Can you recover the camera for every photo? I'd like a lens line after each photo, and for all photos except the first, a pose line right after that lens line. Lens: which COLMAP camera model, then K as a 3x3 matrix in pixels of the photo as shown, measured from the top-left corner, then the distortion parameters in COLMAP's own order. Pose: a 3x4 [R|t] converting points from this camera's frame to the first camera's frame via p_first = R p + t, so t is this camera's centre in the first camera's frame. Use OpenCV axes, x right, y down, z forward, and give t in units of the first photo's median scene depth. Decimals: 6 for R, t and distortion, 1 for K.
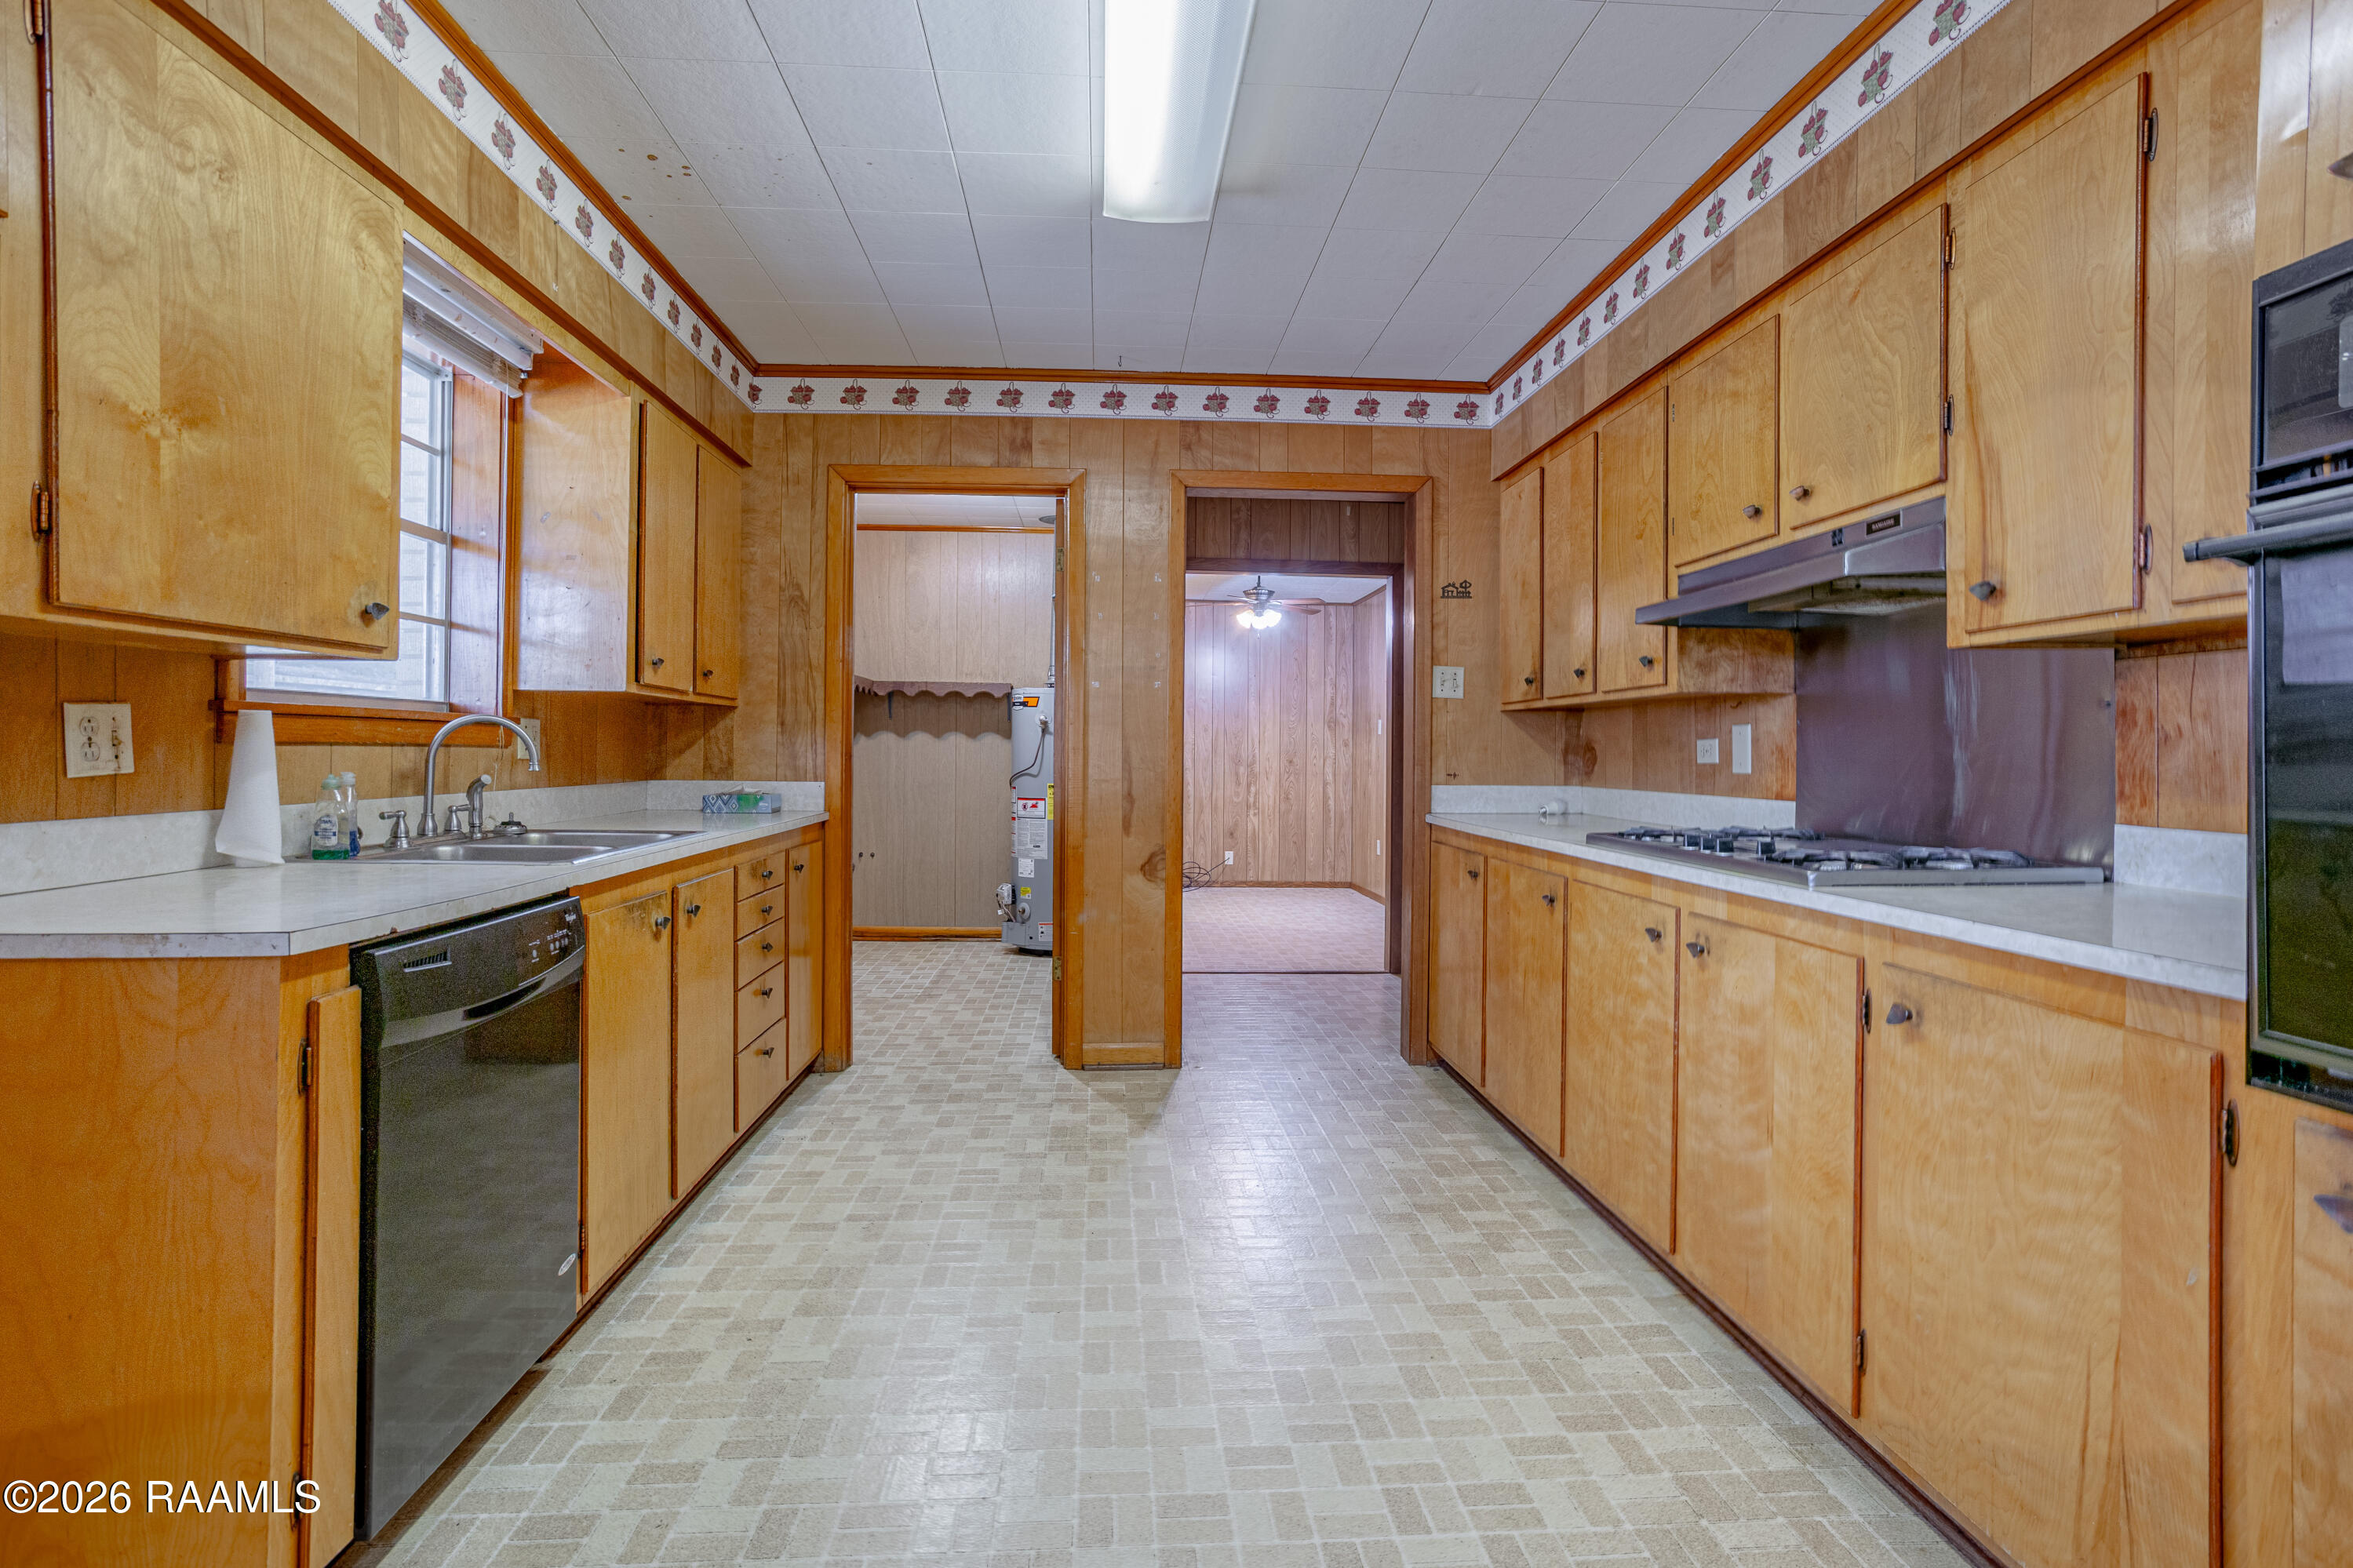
lens RADIAL K [[1137.5, 0, 1184.4], [0, 1137.5, 762.7], [0, 0, 1]] dist [-0.012760, 0.002814]
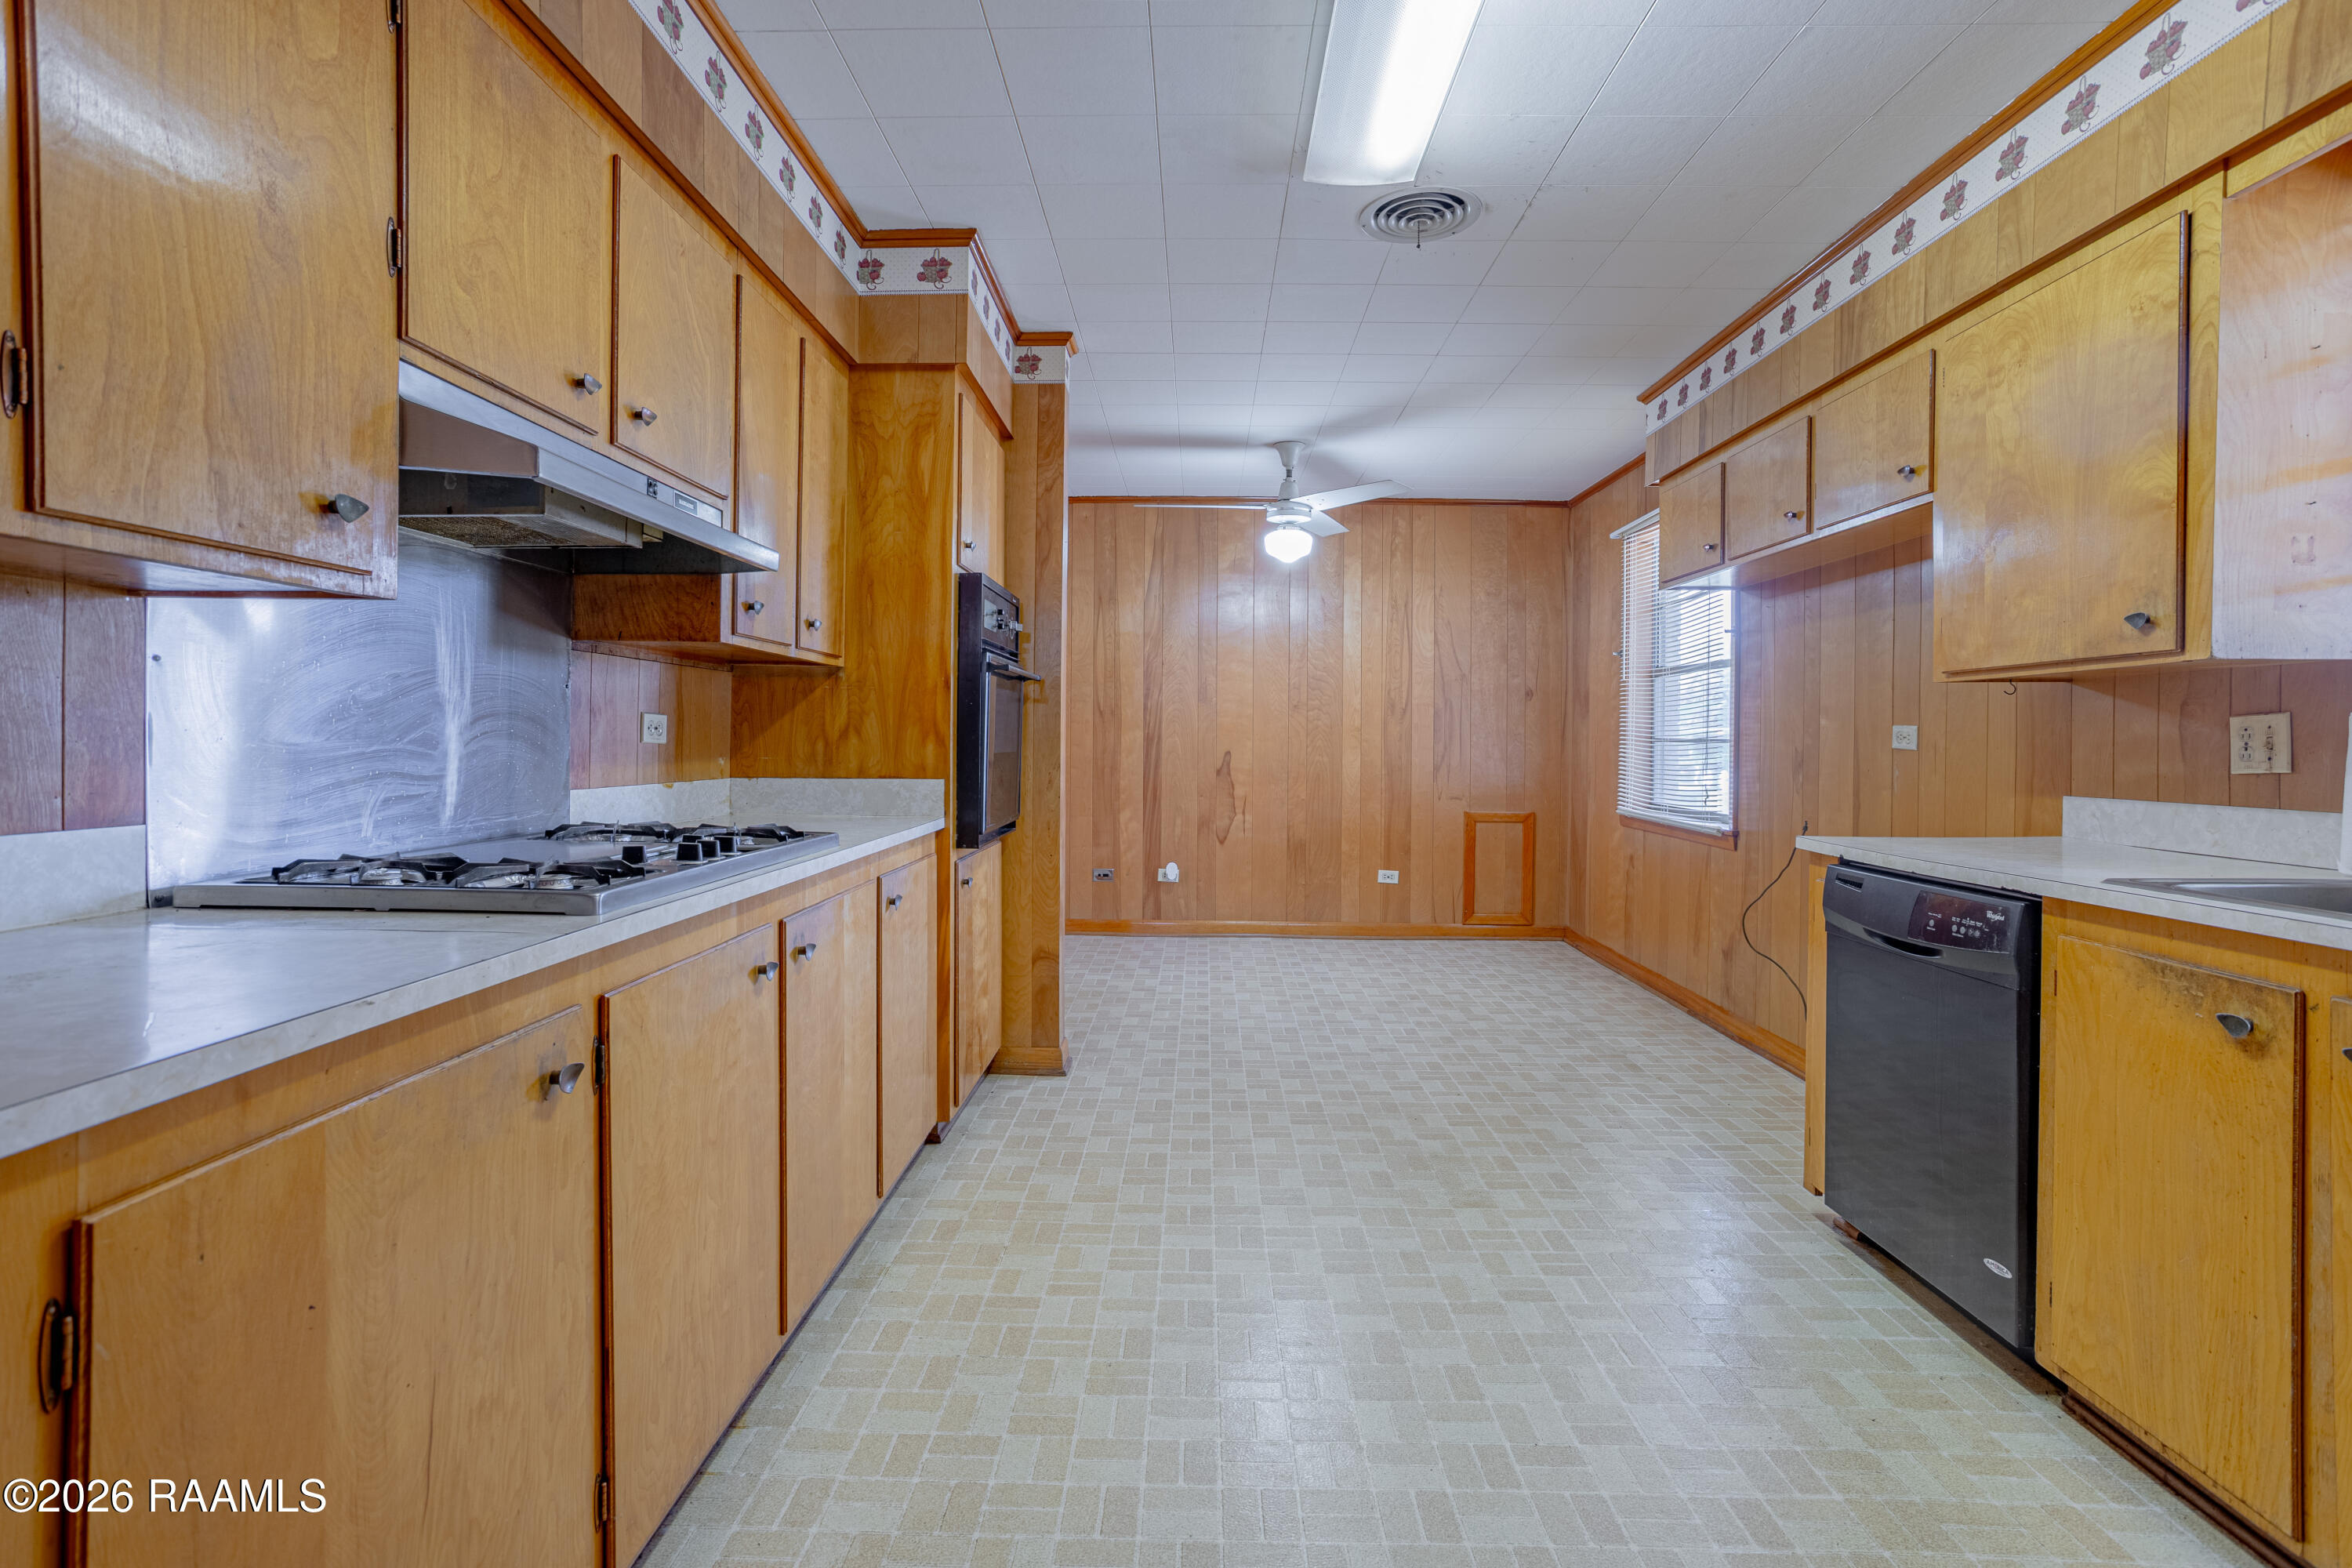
lens RADIAL K [[1137.2, 0, 1178.1], [0, 1137.2, 762.2], [0, 0, 1]] dist [-0.012760, 0.002814]
pose [[-0.995558, -0.017400, 0.092524, 0.086460], [-0.014670, 0.999439, 0.030111, -0.018299], [-0.092996, 0.028620, -0.995255, 2.083838]]
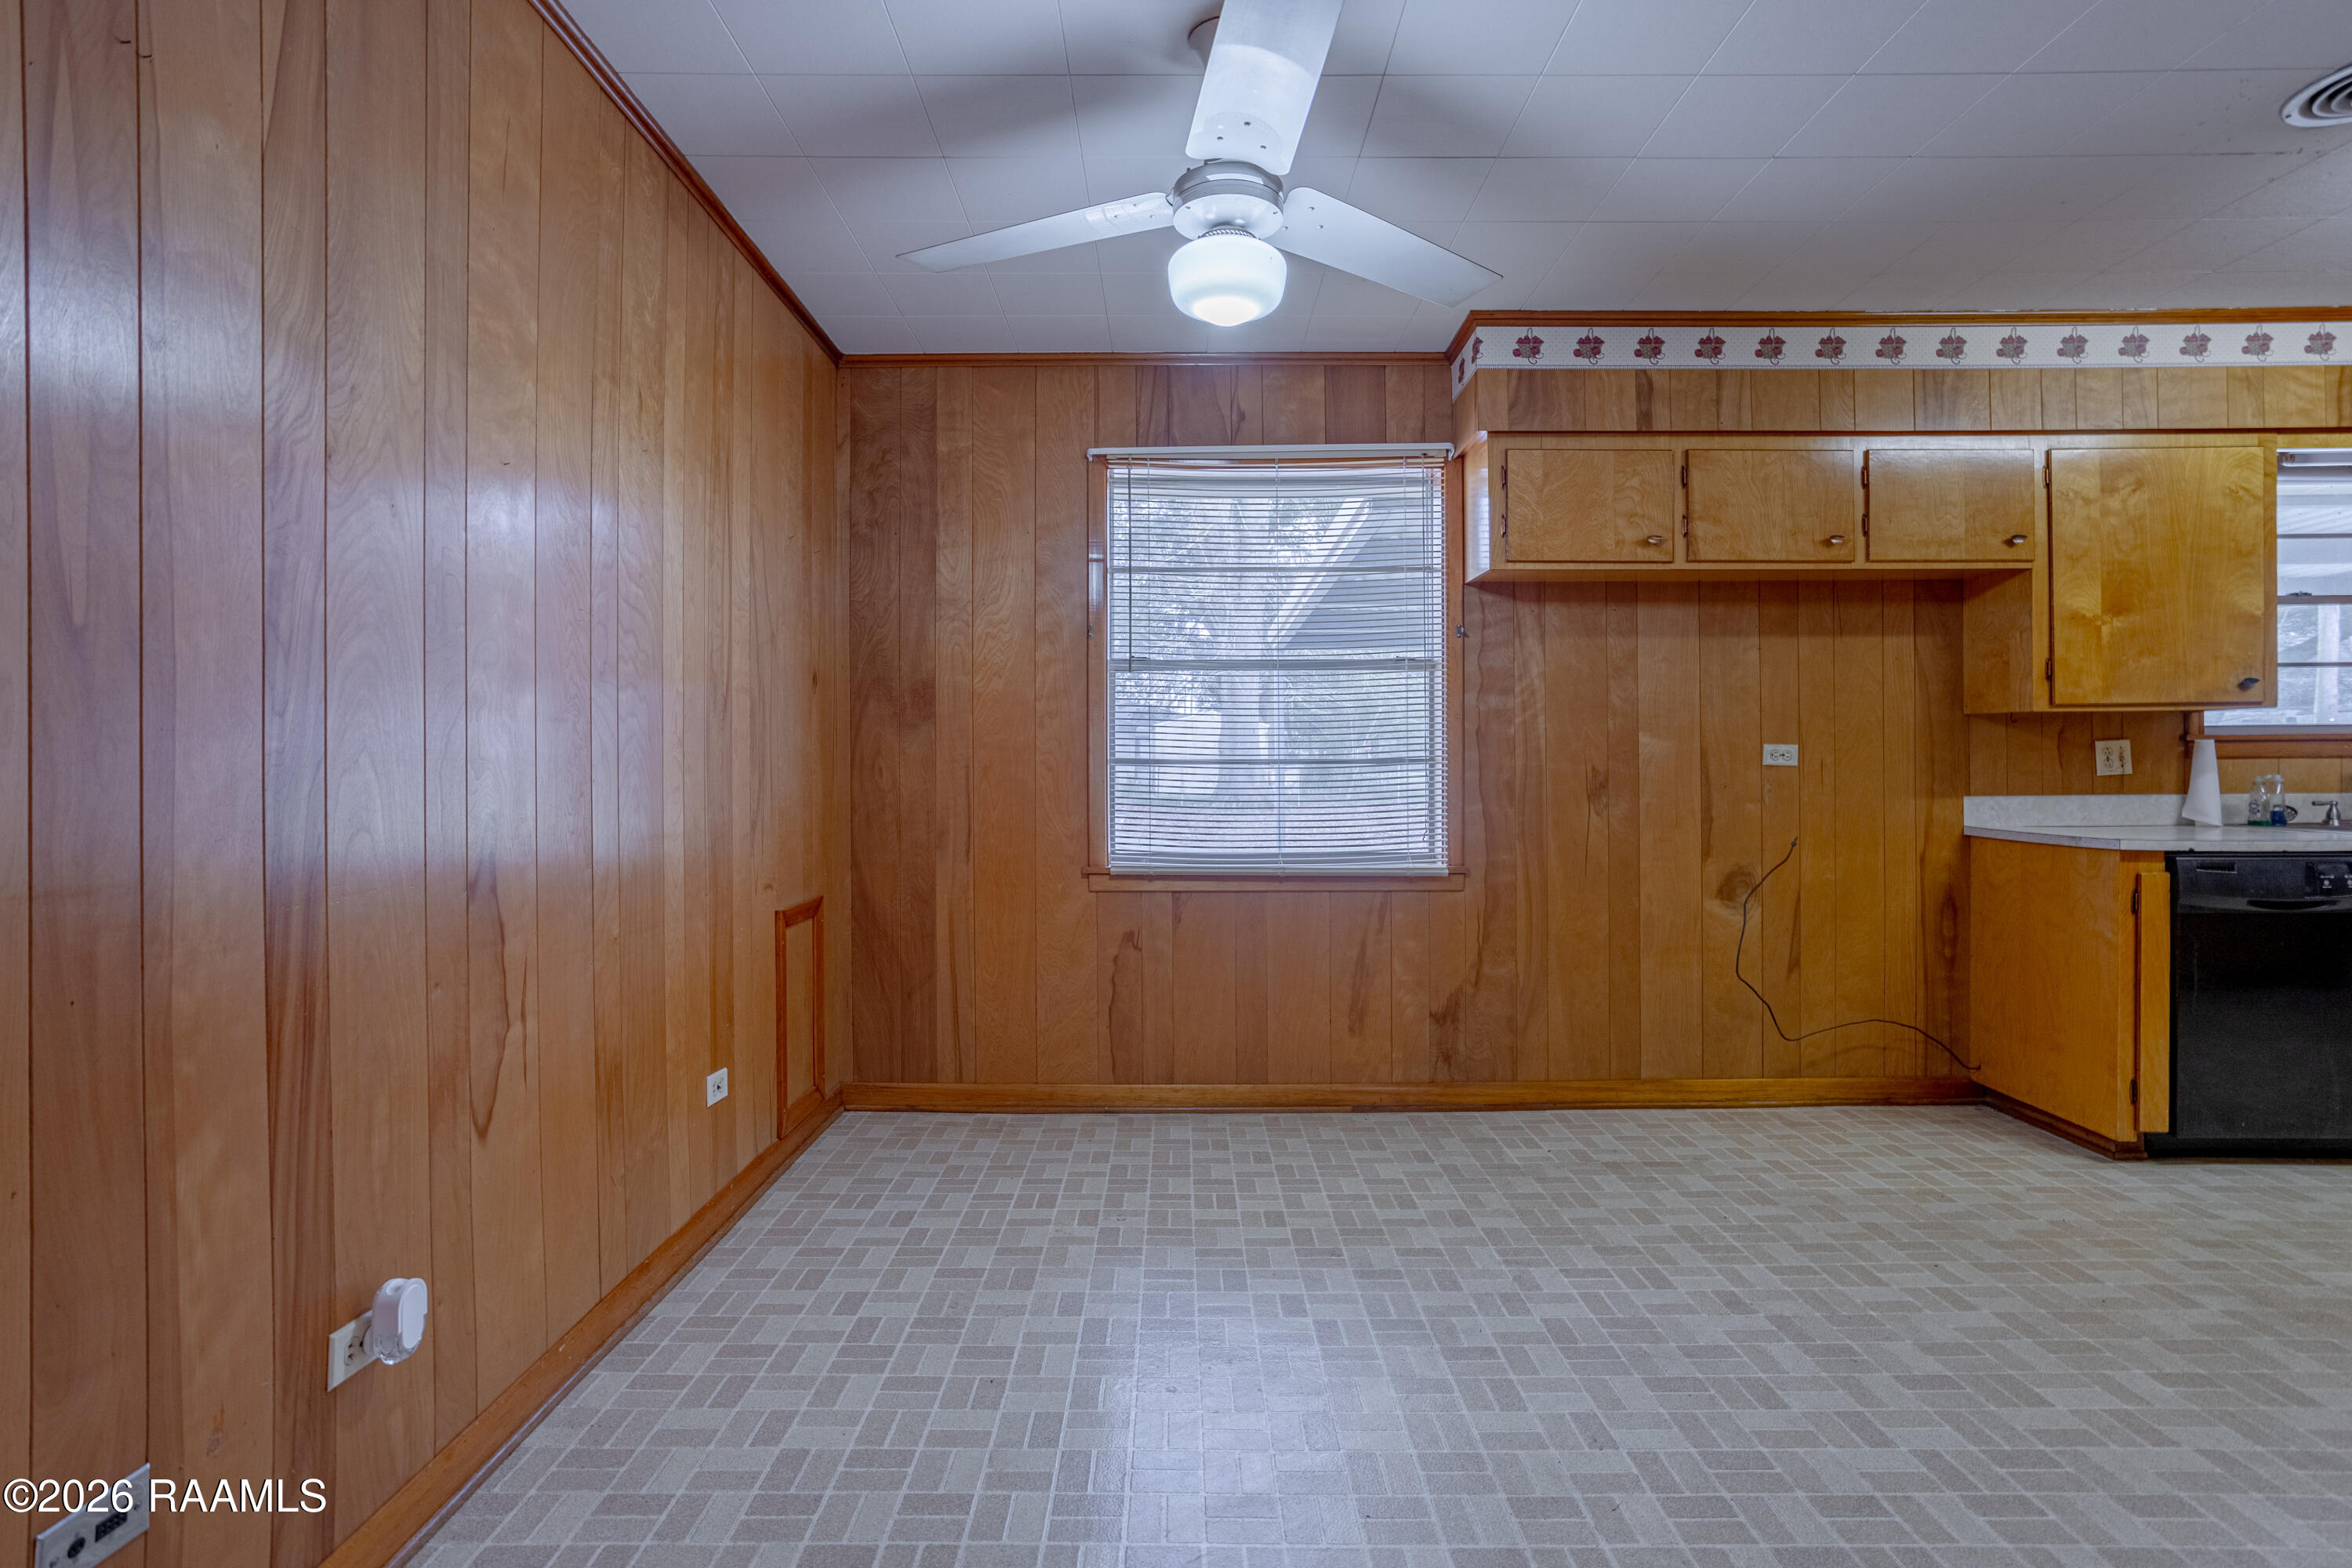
lens RADIAL K [[1137.2, 0, 1176.0], [0, 1137.2, 767.4], [0, 0, 1]] dist [-0.012760, 0.002814]
pose [[-0.076290, -0.004438, -0.997076, 1.128373], [-0.002982, 0.999987, -0.004223, 0.010834], [0.997081, 0.002651, -0.076303, -0.516328]]
